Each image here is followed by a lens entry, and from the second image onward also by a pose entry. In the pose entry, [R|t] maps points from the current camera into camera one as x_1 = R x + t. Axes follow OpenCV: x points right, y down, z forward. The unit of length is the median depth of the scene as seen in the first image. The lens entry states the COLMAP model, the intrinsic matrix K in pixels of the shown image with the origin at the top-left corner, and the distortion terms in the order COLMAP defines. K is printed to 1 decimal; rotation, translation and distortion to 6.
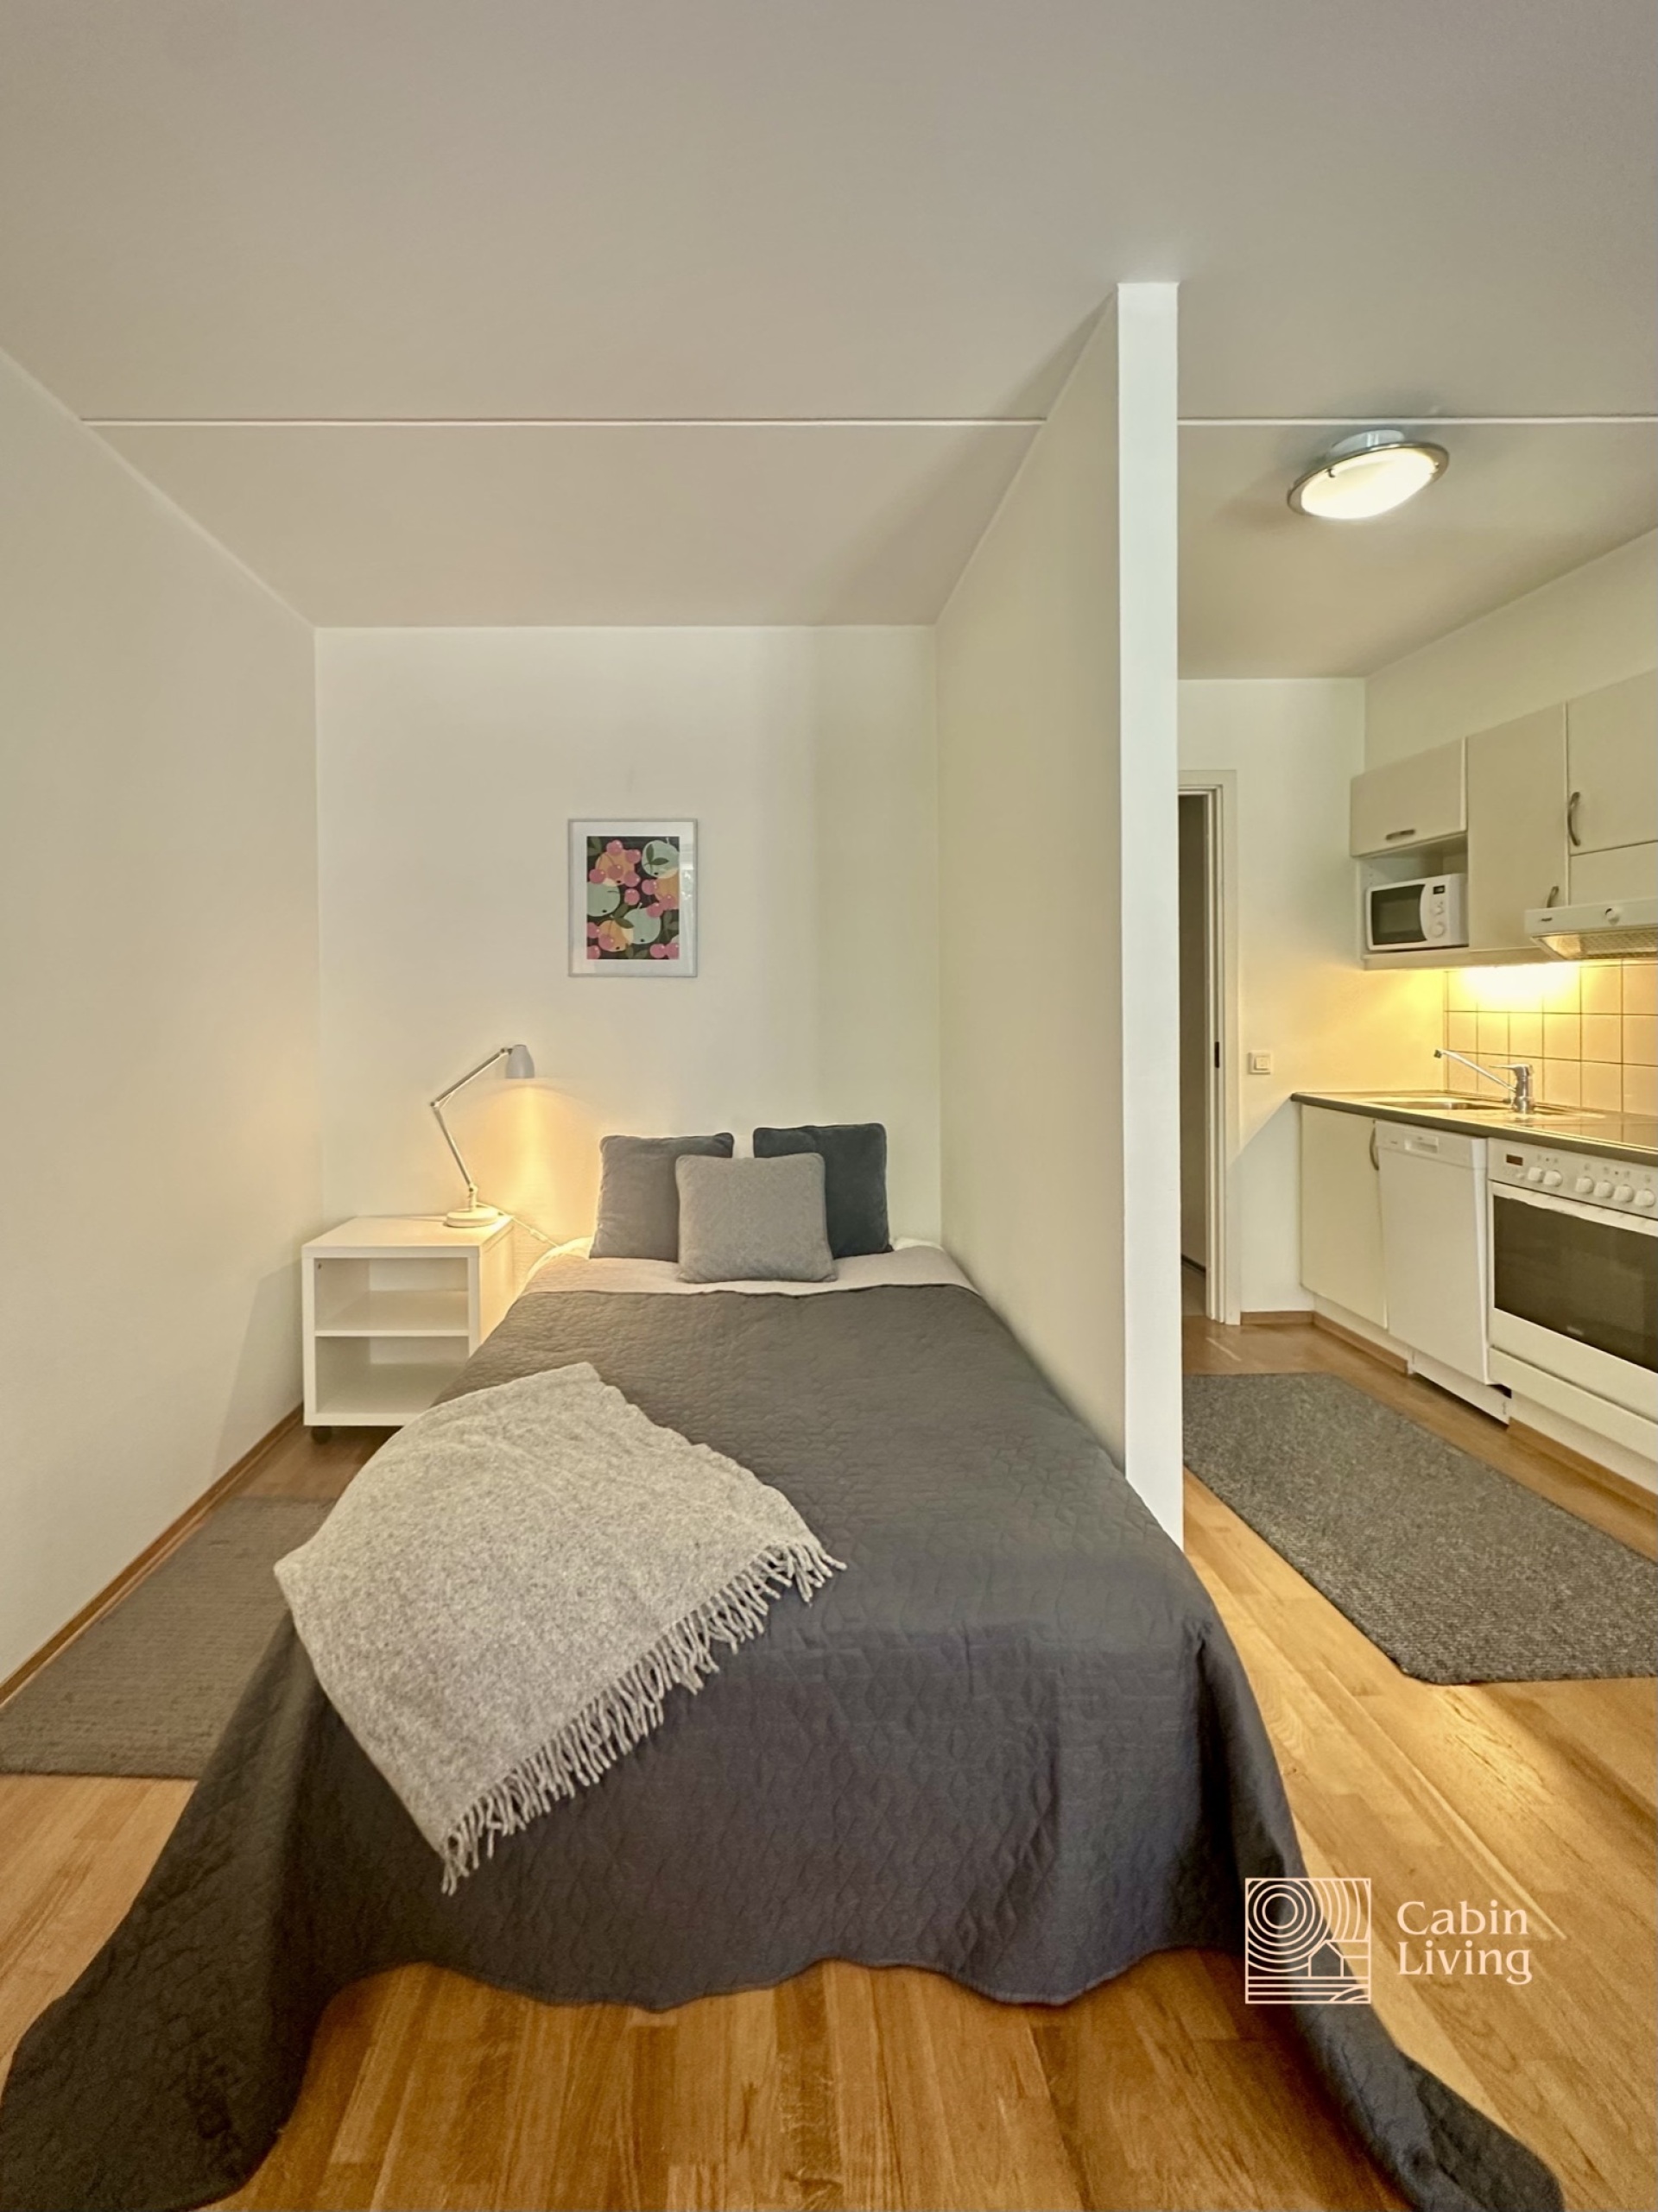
lens RADIAL K [[1019.0, 0, 743.9], [0, 1019.0, 1007.0], [0, 0, 1]] dist [0.000819, -0.001646]
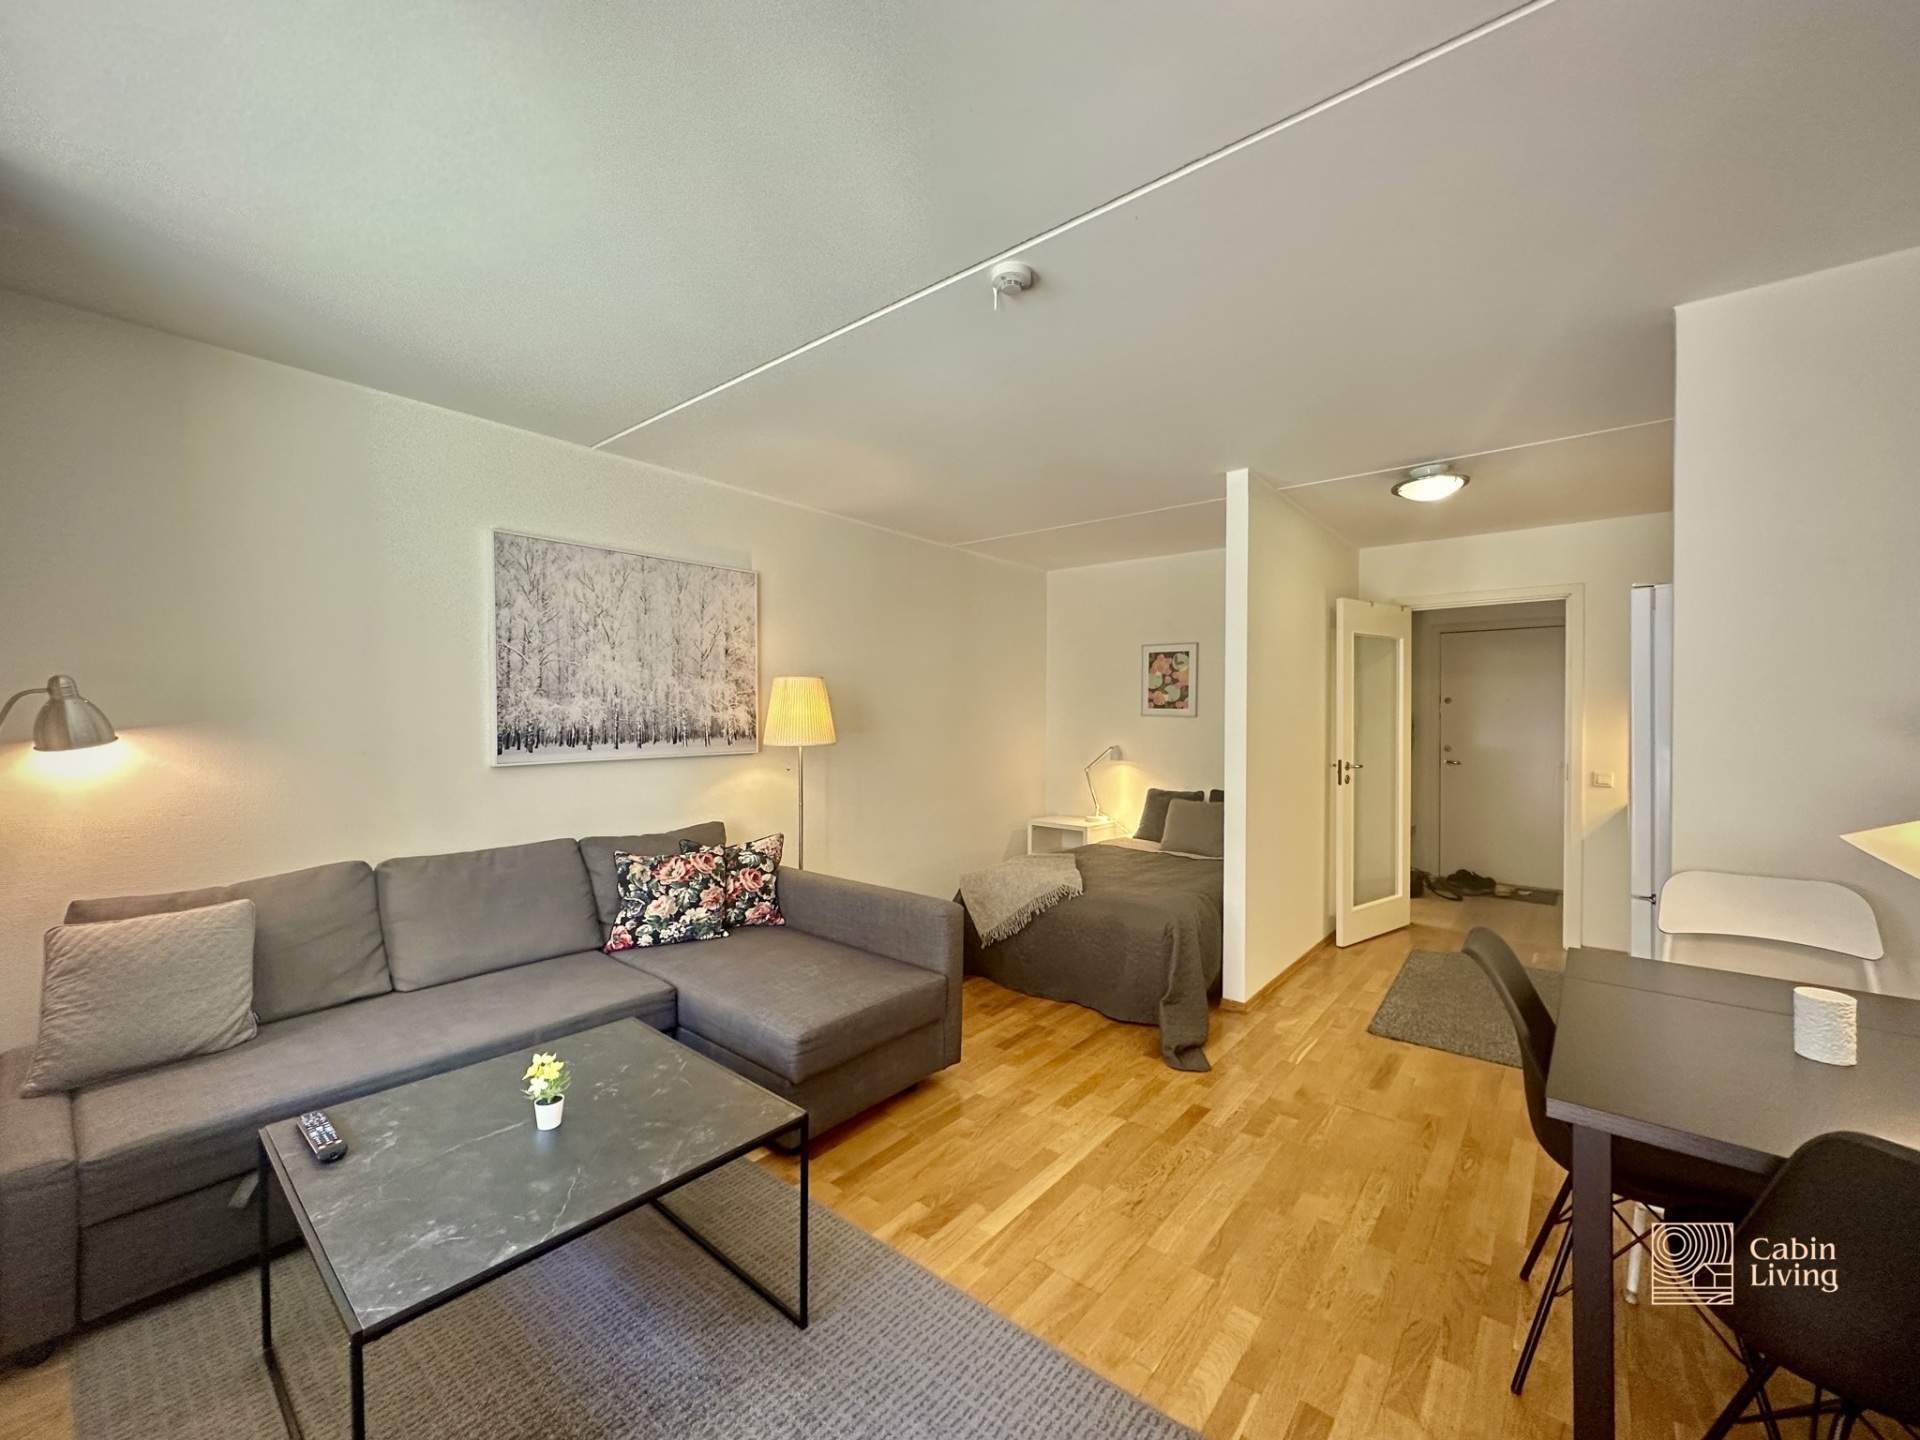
lens RADIAL K [[756.2, 0, 952.9], [0, 756.2, 720.3], [0, 0, 1]] dist [-0.003248, 0.001058]
pose [[0.762214, 0.017937, -0.647076, 0.582737], [-0.018267, 0.999814, 0.006197, -0.023449], [0.647067, 0.007097, 0.762400, -0.519642]]
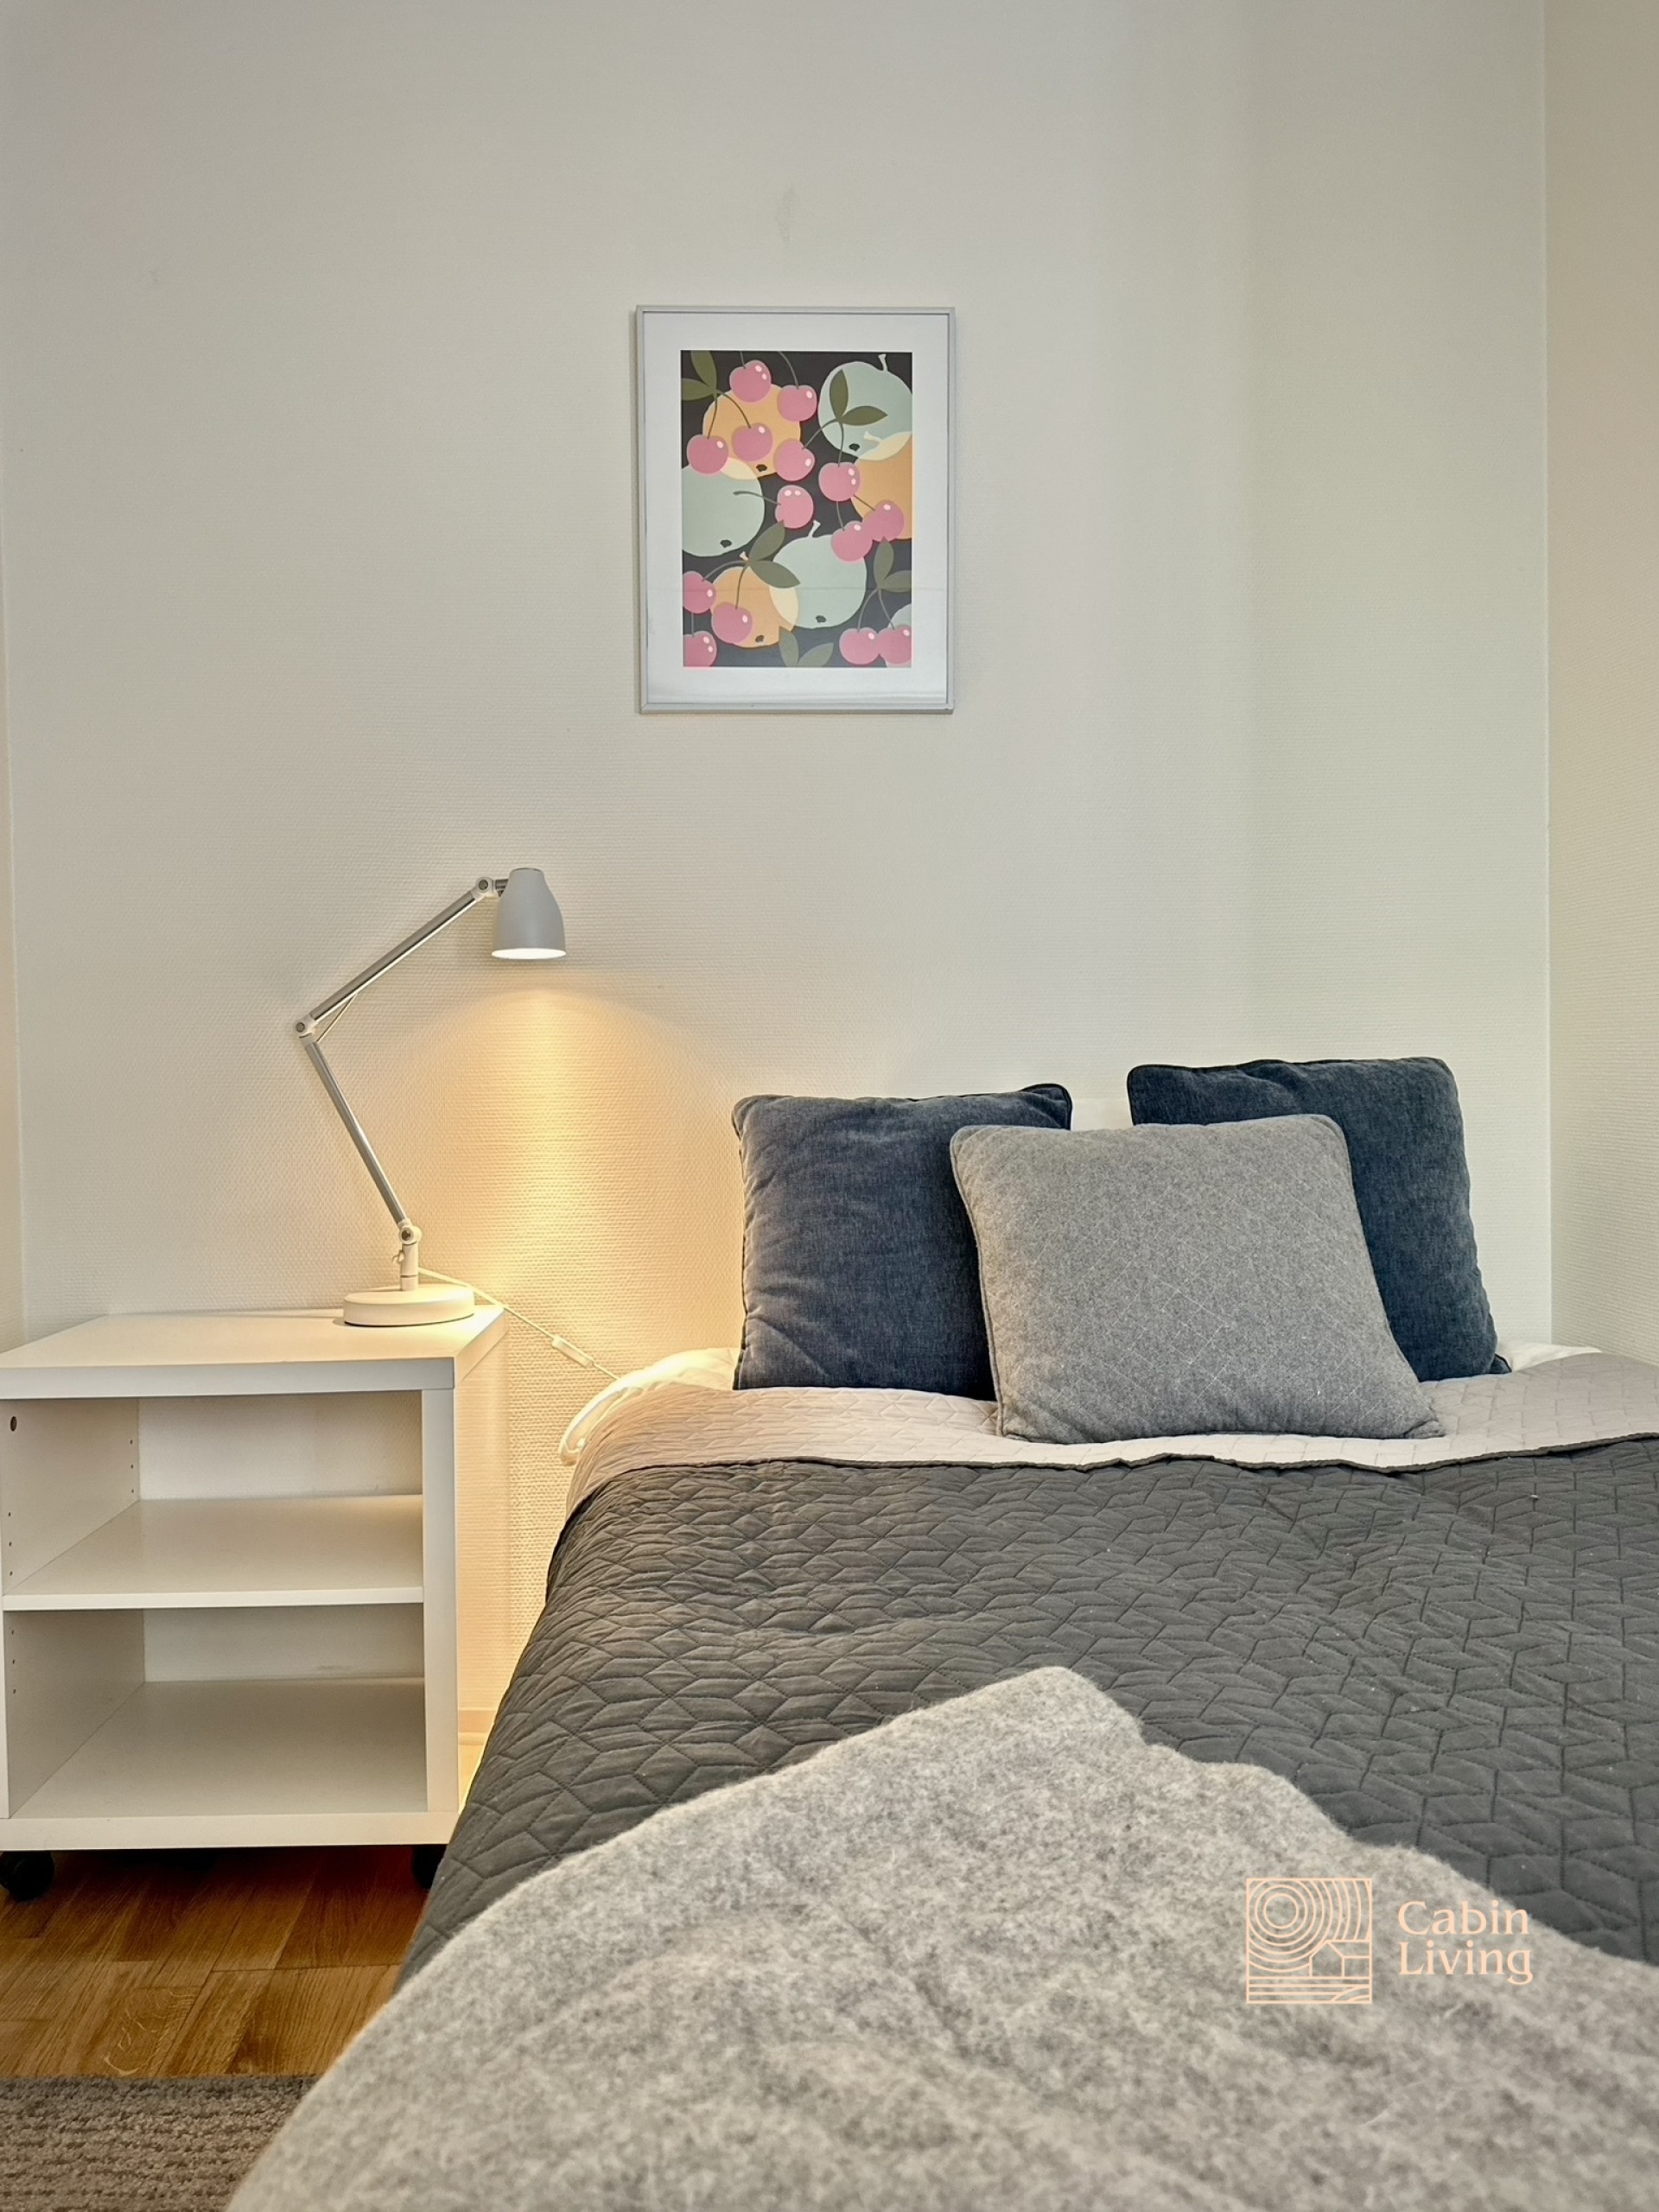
lens RADIAL K [[1713.6, 0, 782.4], [0, 1713.6, 1122.8], [0, 0, 1]] dist [0.065186, -0.022535]
pose [[0.999278, -0.006803, 0.037378, -0.141709], [0.005937, 0.999712, 0.023246, 0.117858], [-0.037525, -0.023008, 0.999031, 0.317950]]
